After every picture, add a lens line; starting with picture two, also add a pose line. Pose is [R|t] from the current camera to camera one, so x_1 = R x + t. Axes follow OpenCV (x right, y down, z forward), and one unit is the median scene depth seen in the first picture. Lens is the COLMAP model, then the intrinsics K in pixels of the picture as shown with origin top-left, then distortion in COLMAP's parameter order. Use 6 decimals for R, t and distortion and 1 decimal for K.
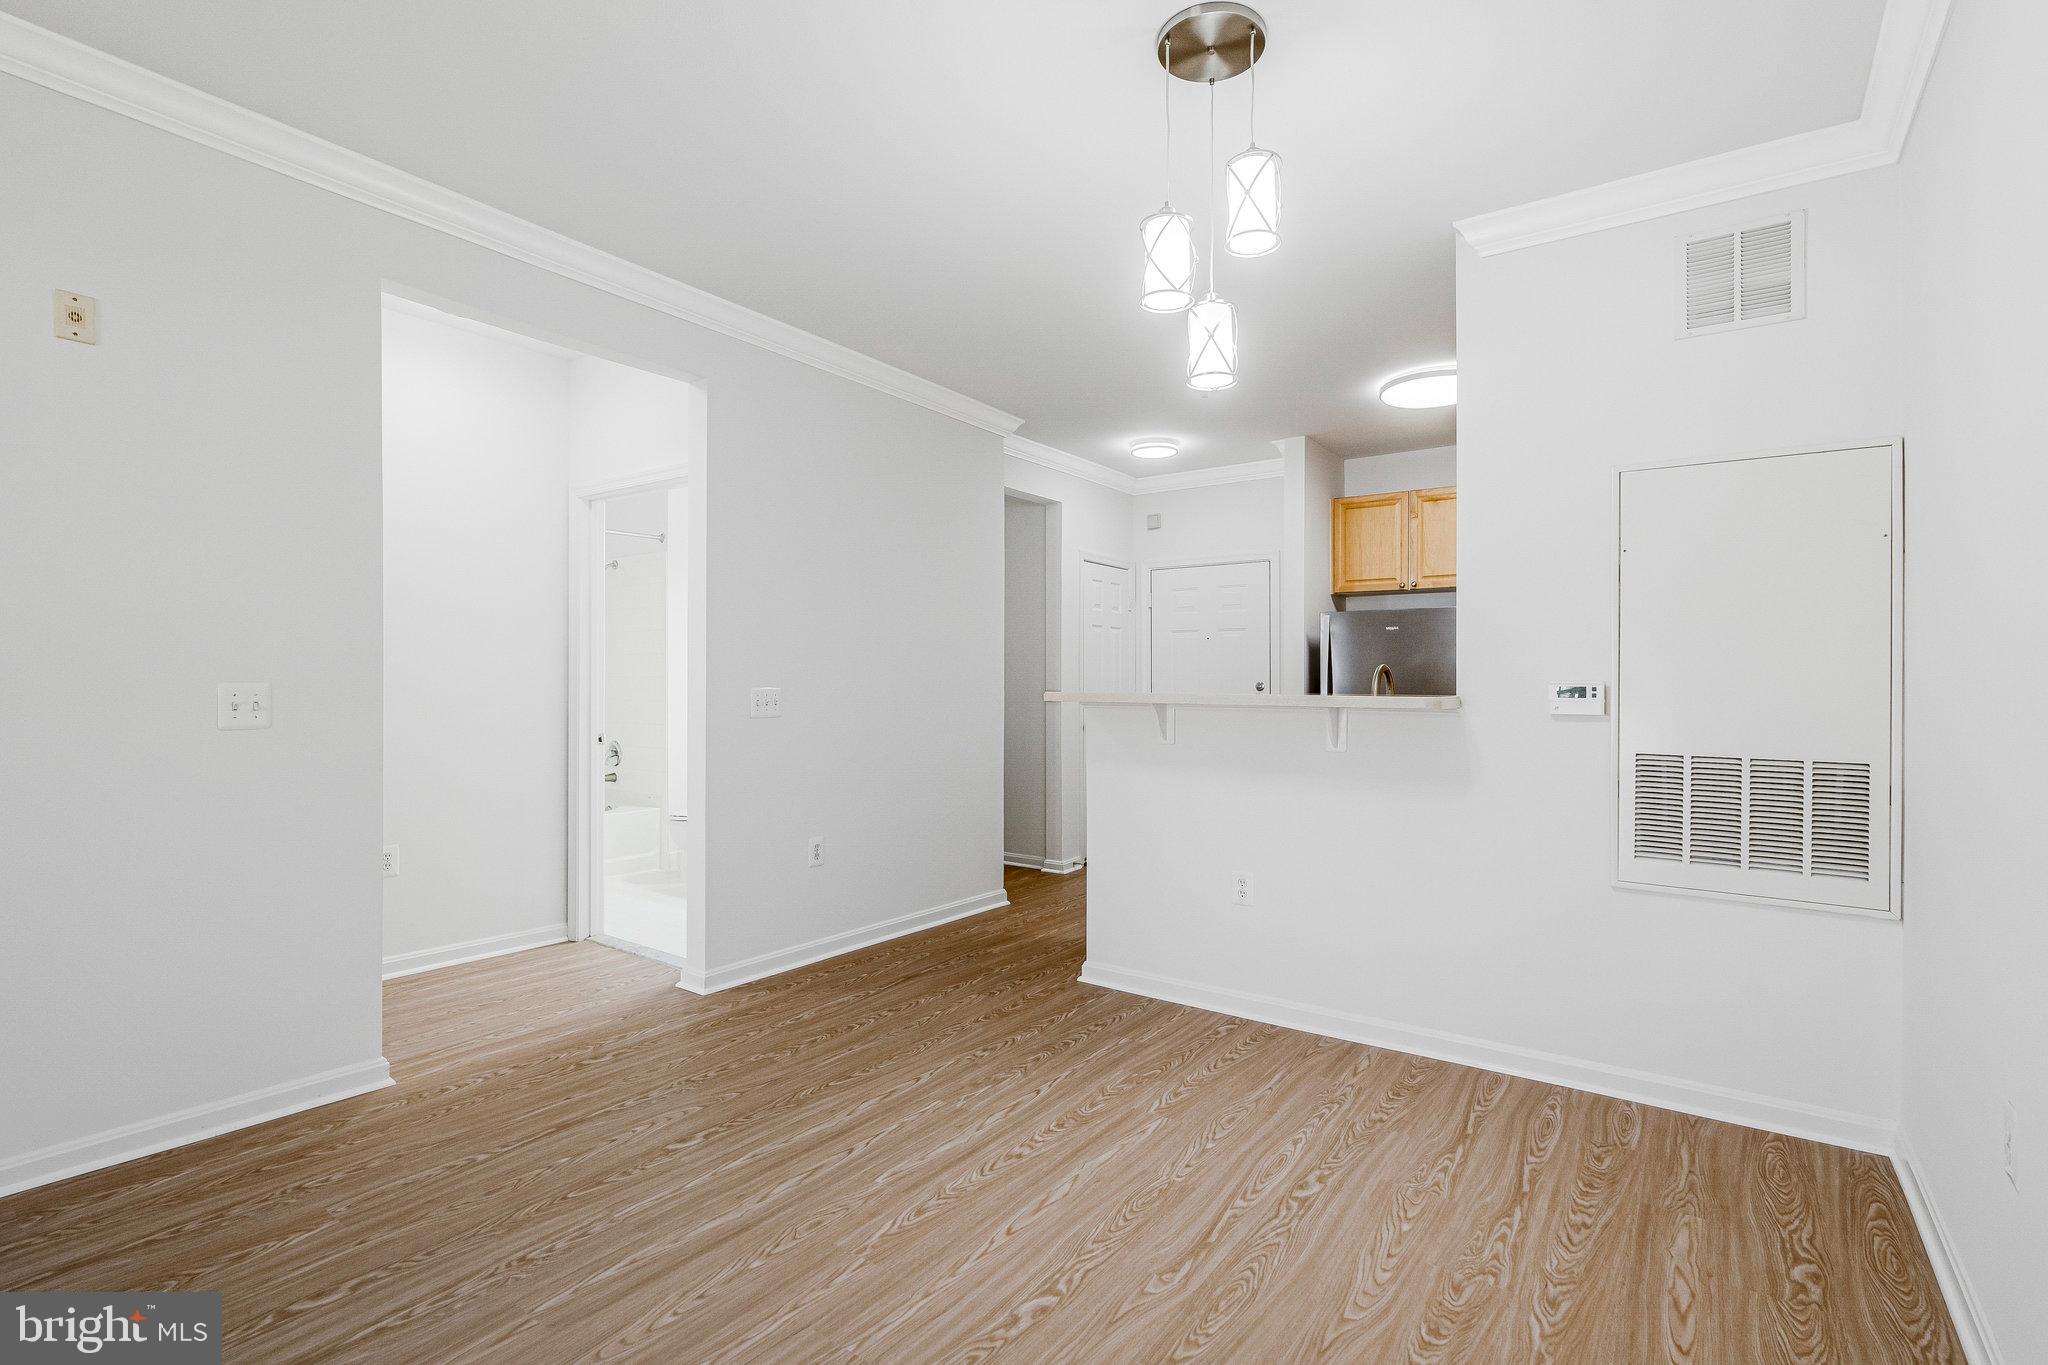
lens RADIAL K [[967.6, 0, 1054.8], [0, 967.6, 691.1], [0, 0, 1]] dist [0.000958, 0.000827]
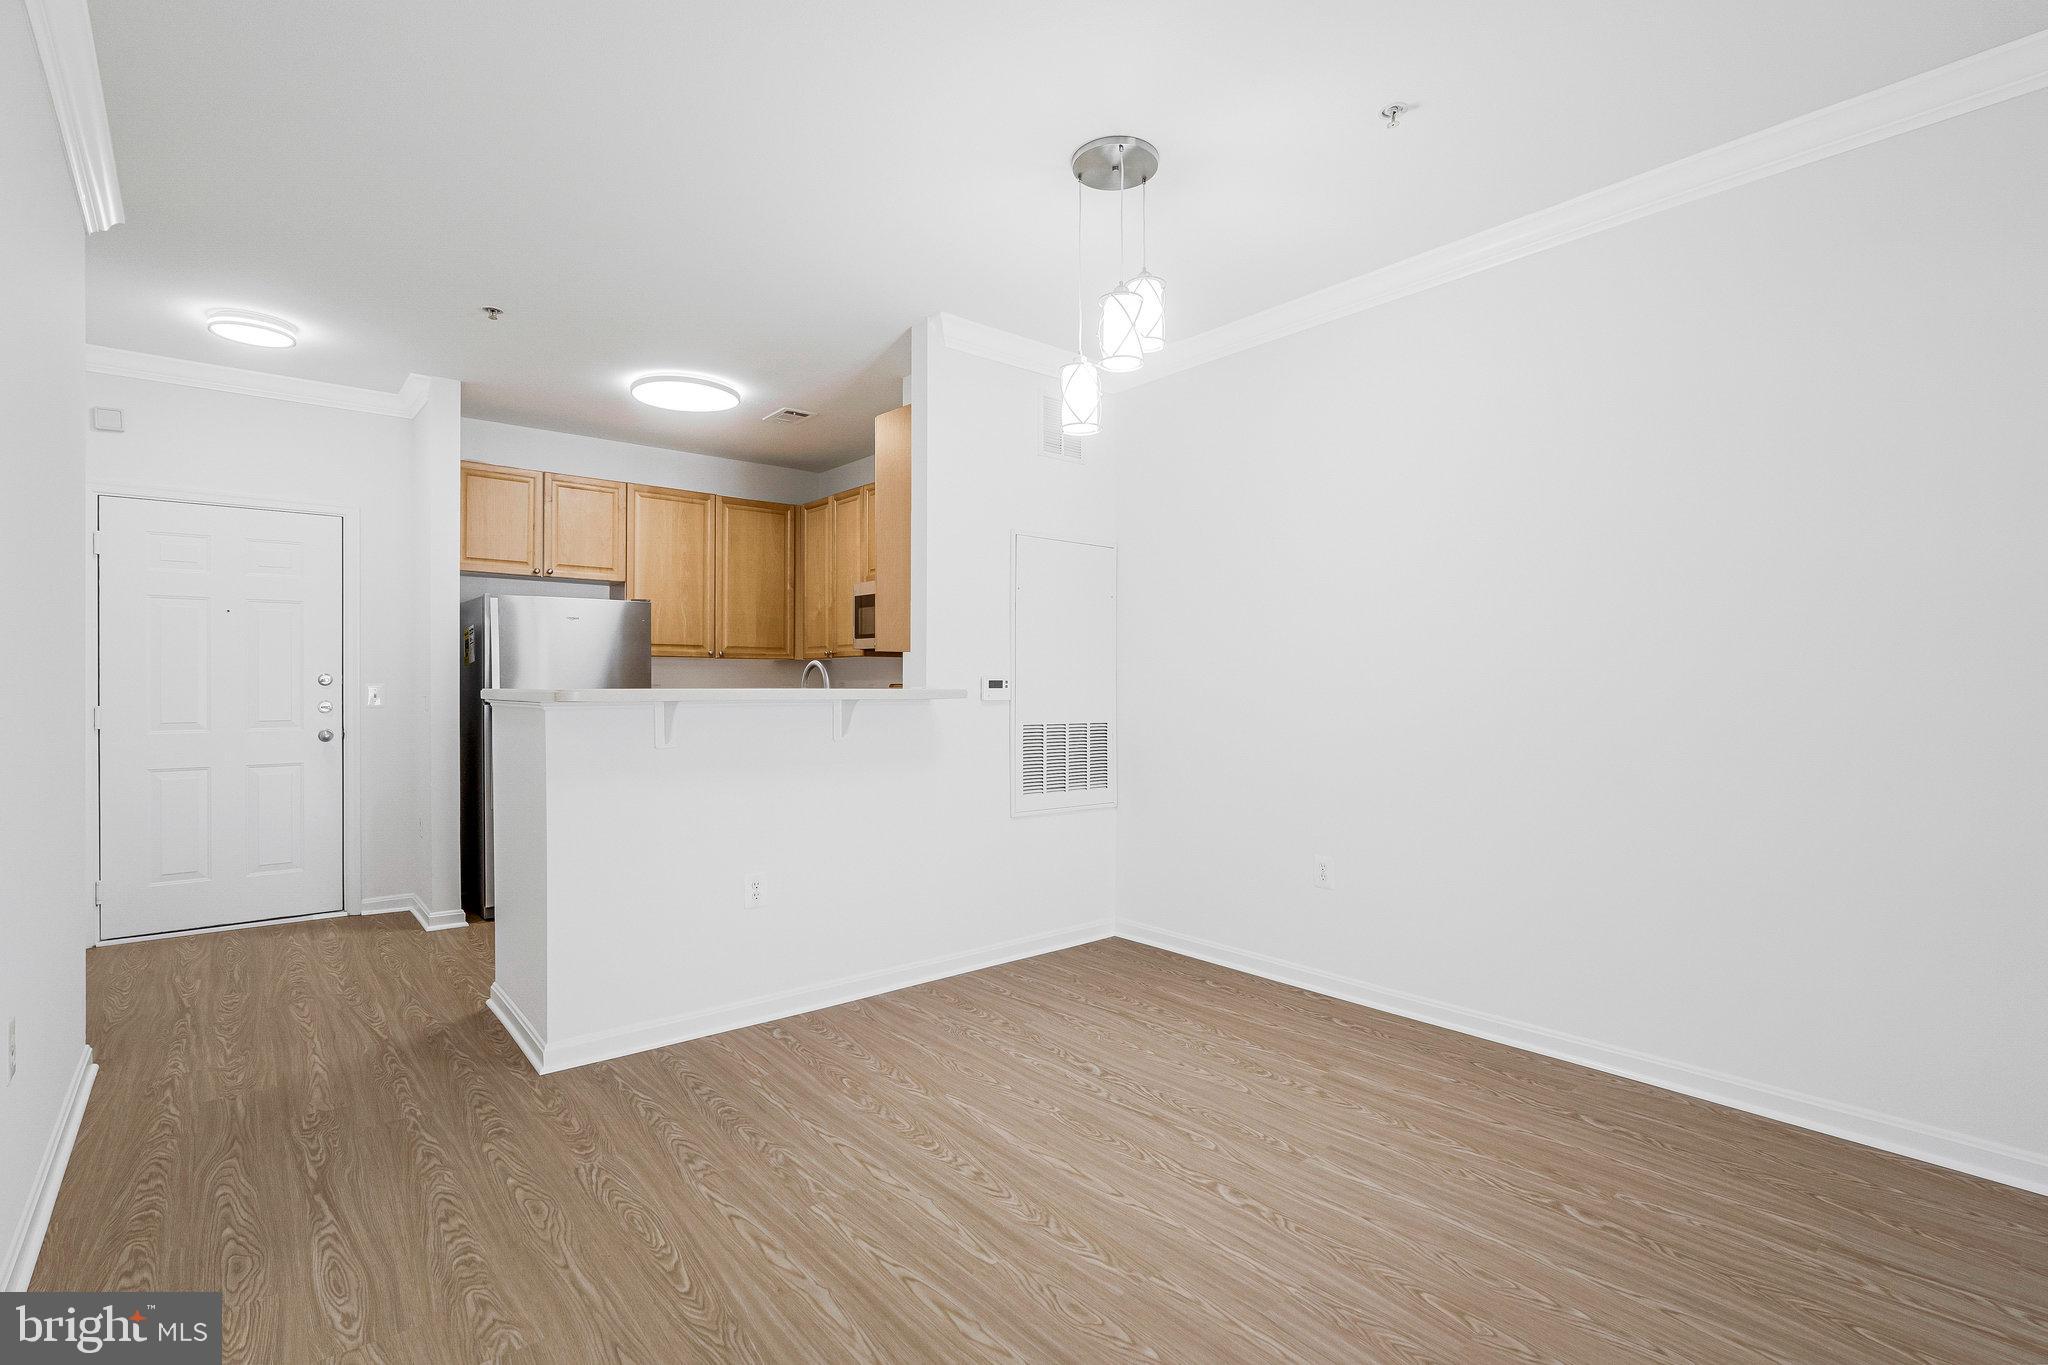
lens RADIAL K [[943.8, 0, 1024.0], [0, 943.8, 682.5], [0, 0, 1]] dist [-0.005027, 0.000000]
pose [[0.253693, -0.004658, 0.967274, -0.785891], [0.004426, 0.999984, 0.003654, -0.005977], [-0.967275, 0.003354, 0.253709, 0.612987]]
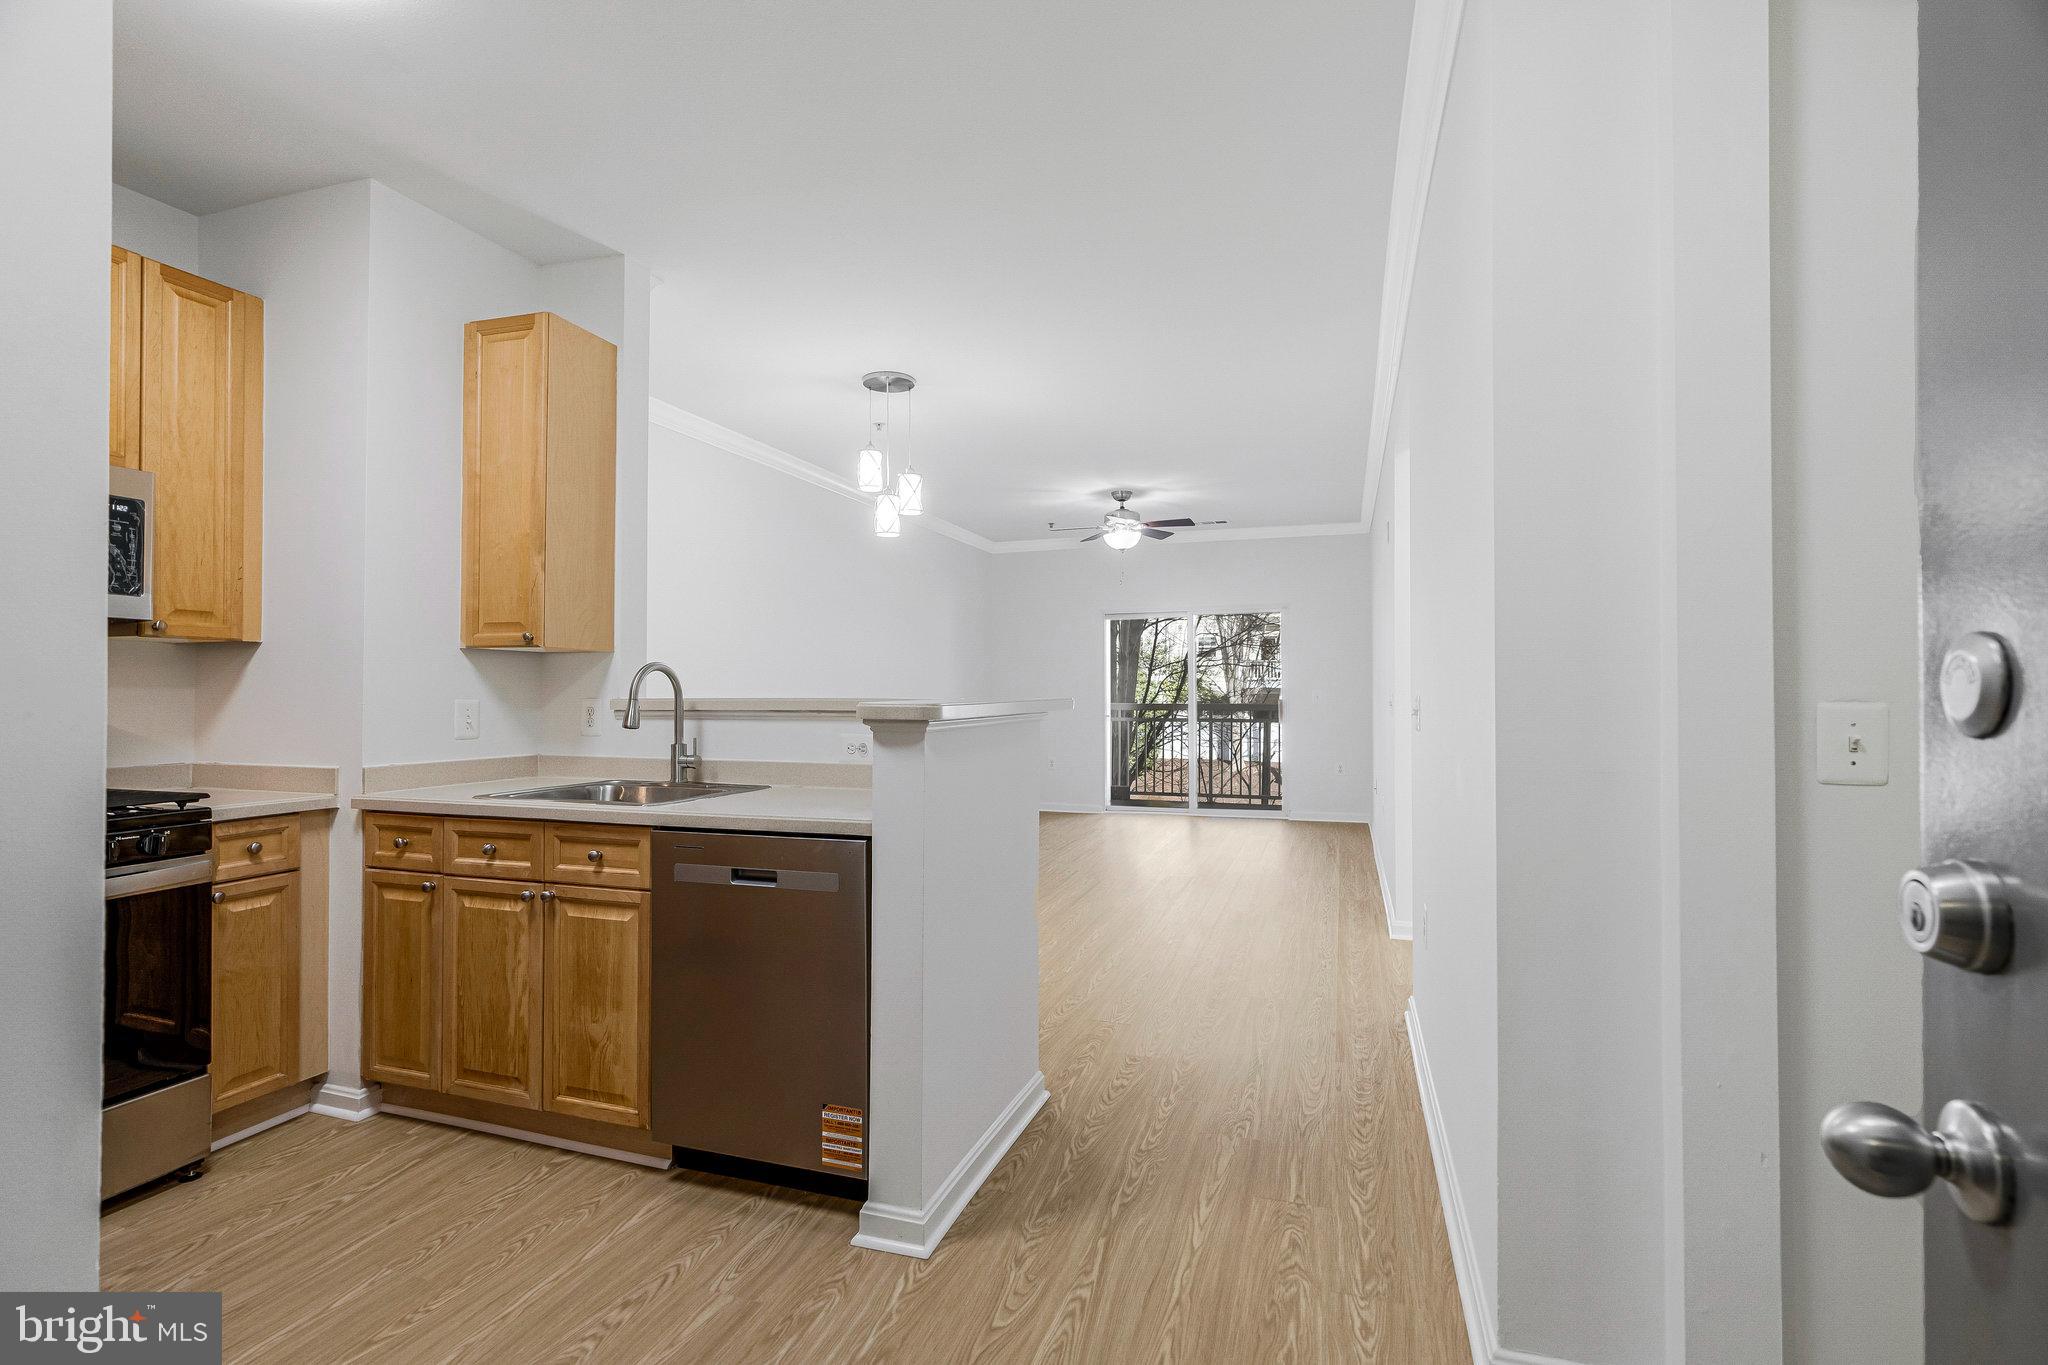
lens RADIAL K [[908.5, 0, 1025.7], [0, 908.5, 675.7], [0, 0, 1]] dist [-0.000871, 0.000160]
pose [[-0.962530, -0.001769, -0.271170, 0.304349], [0.001519, 0.999928, -0.011912, -0.007972], [0.271171, -0.011877, -0.962458, 2.228524]]
